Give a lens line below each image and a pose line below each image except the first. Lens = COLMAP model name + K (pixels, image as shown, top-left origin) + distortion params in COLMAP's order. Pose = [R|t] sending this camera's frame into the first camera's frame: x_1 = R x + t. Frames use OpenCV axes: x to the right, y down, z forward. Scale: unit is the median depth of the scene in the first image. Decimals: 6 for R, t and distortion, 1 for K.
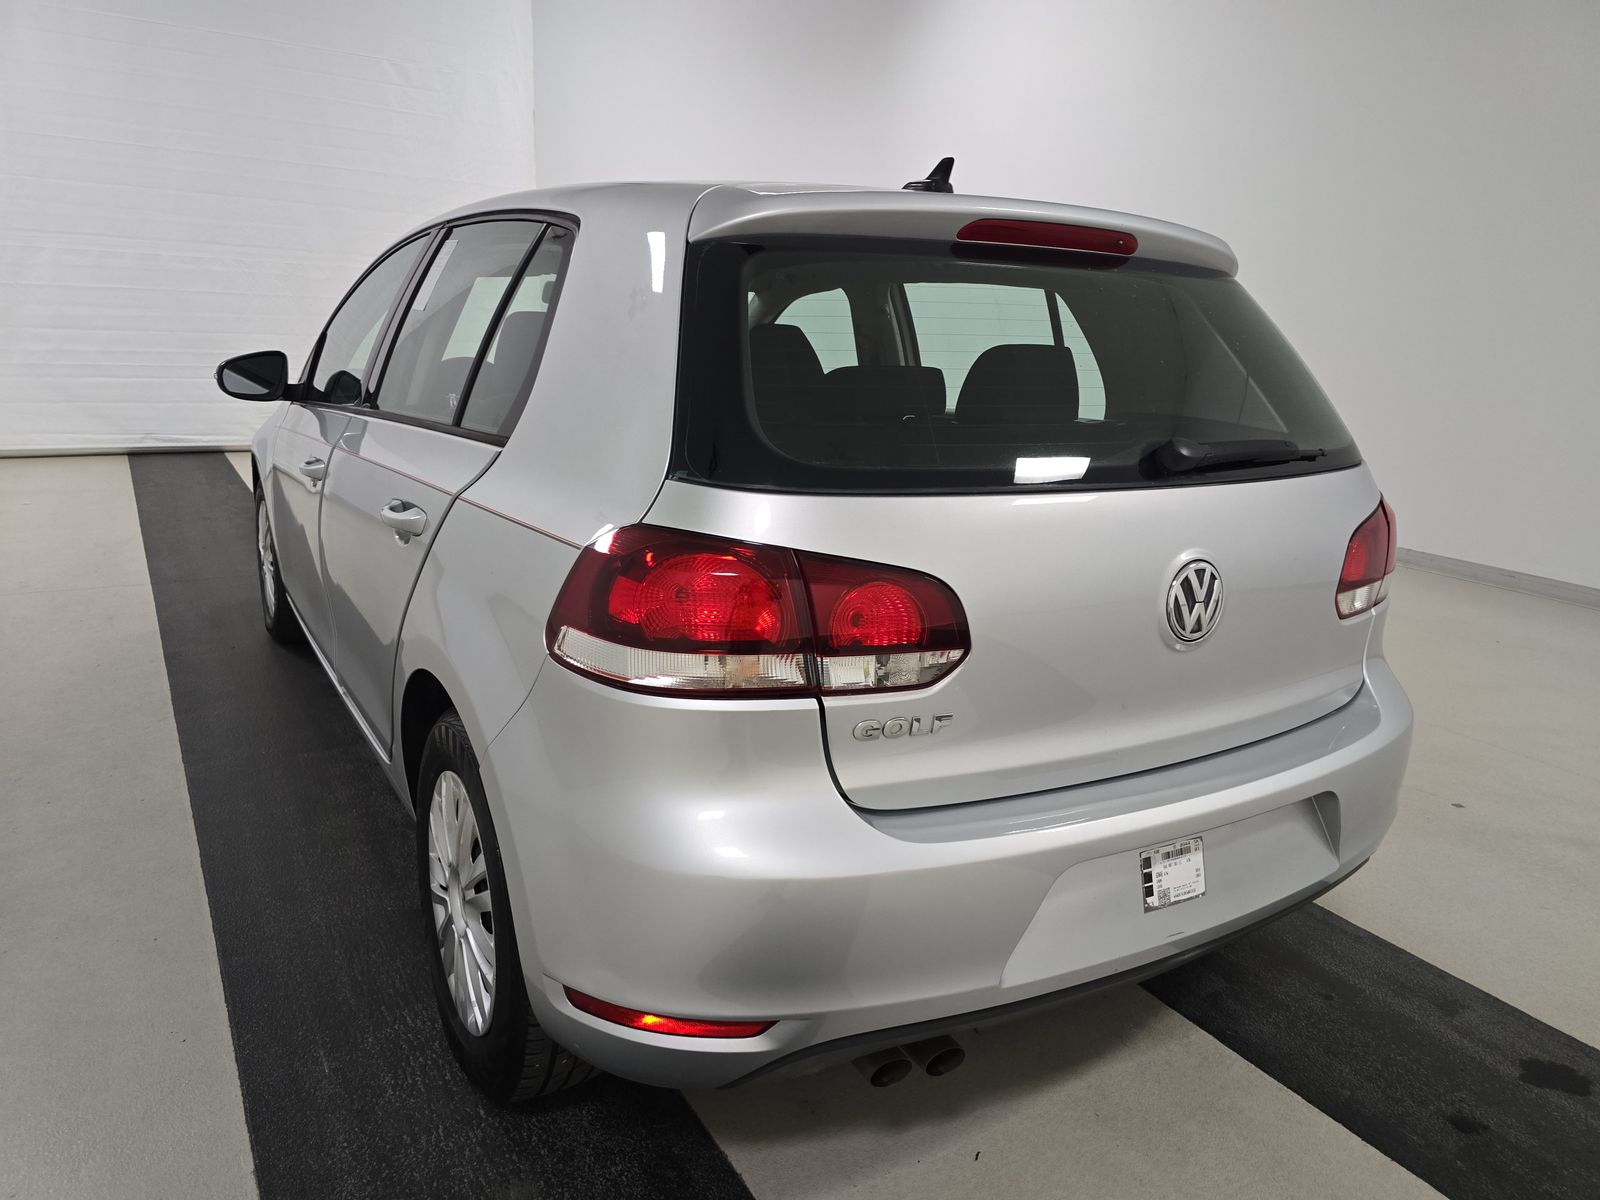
lens RADIAL K [[1077.9, 0, 800.4], [0, 1077.9, 608.5], [0, 0, 1]] dist [0.024968, -0.002377]
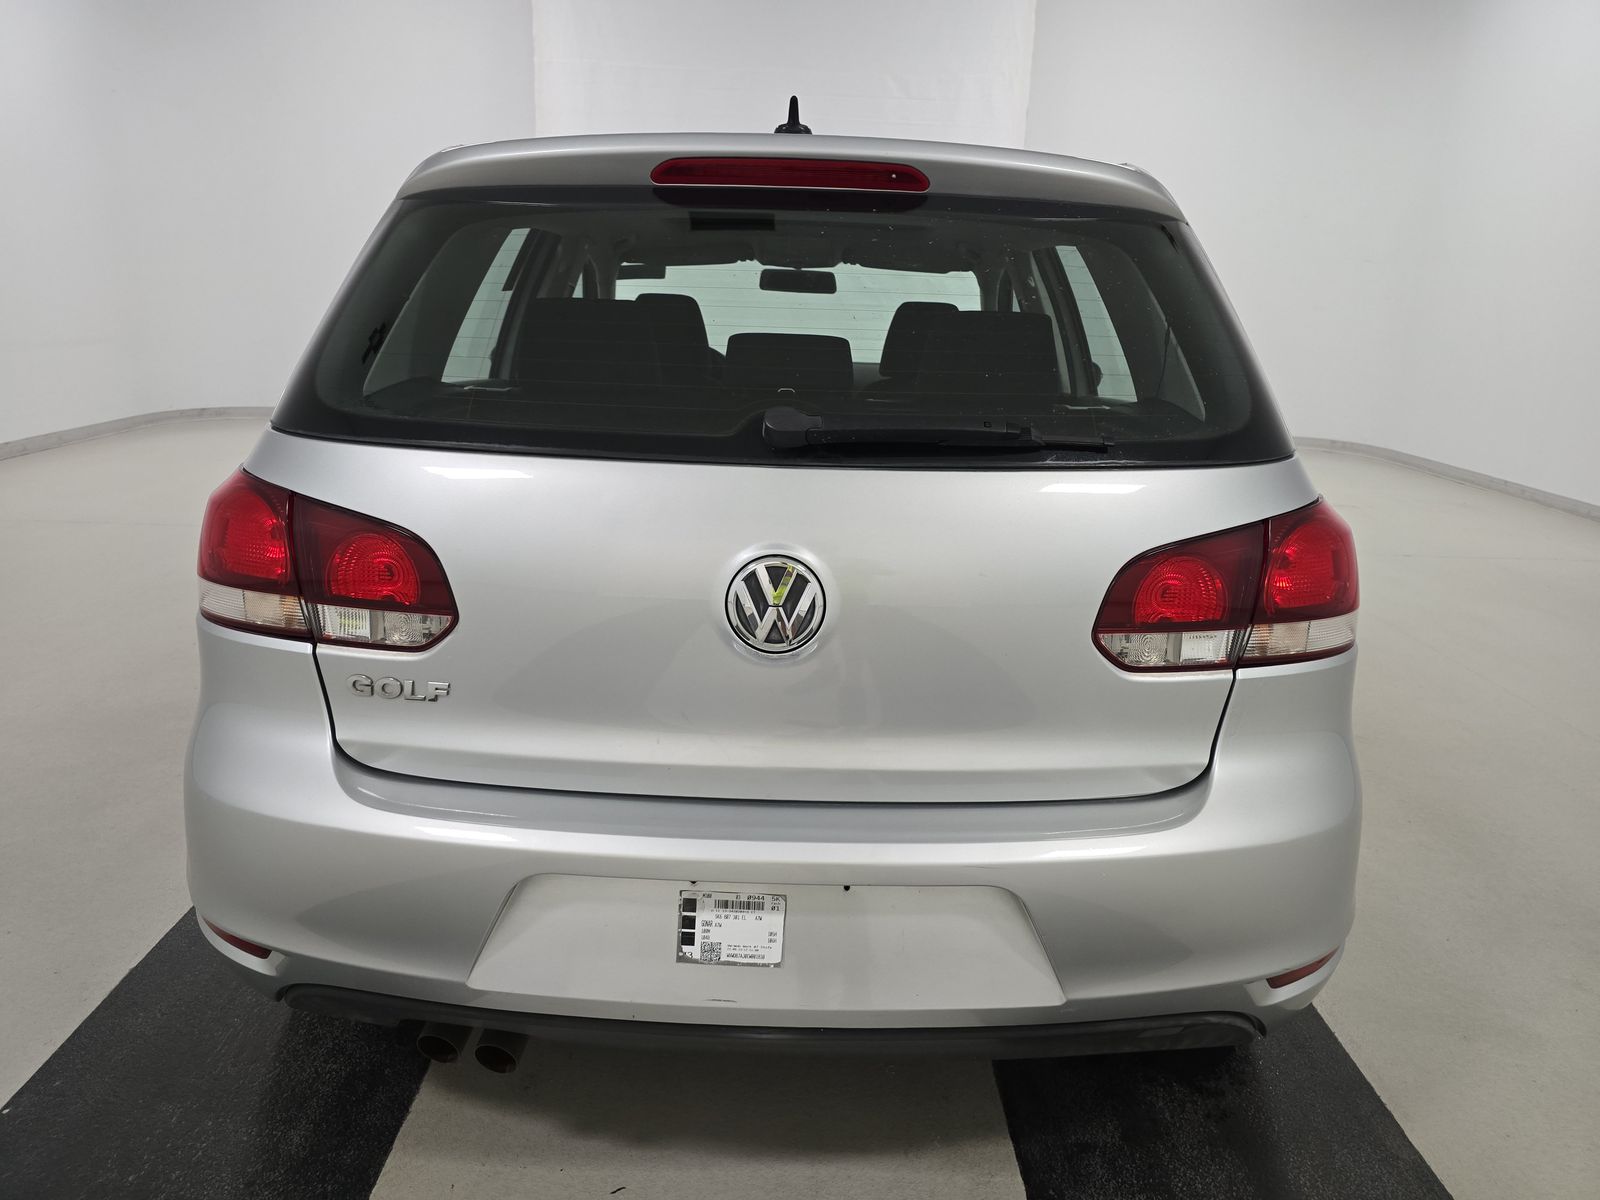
lens RADIAL K [[1084.6, 0, 800.0], [0, 1084.6, 600.0], [0, 0, 1]] dist [0.018312, -0.003330]
pose [[0.851706, 0.114615, -0.511333, 0.799843], [-0.121162, 0.992418, 0.020635, -0.029678], [0.509821, 0.044379, 0.859135, 0.302603]]
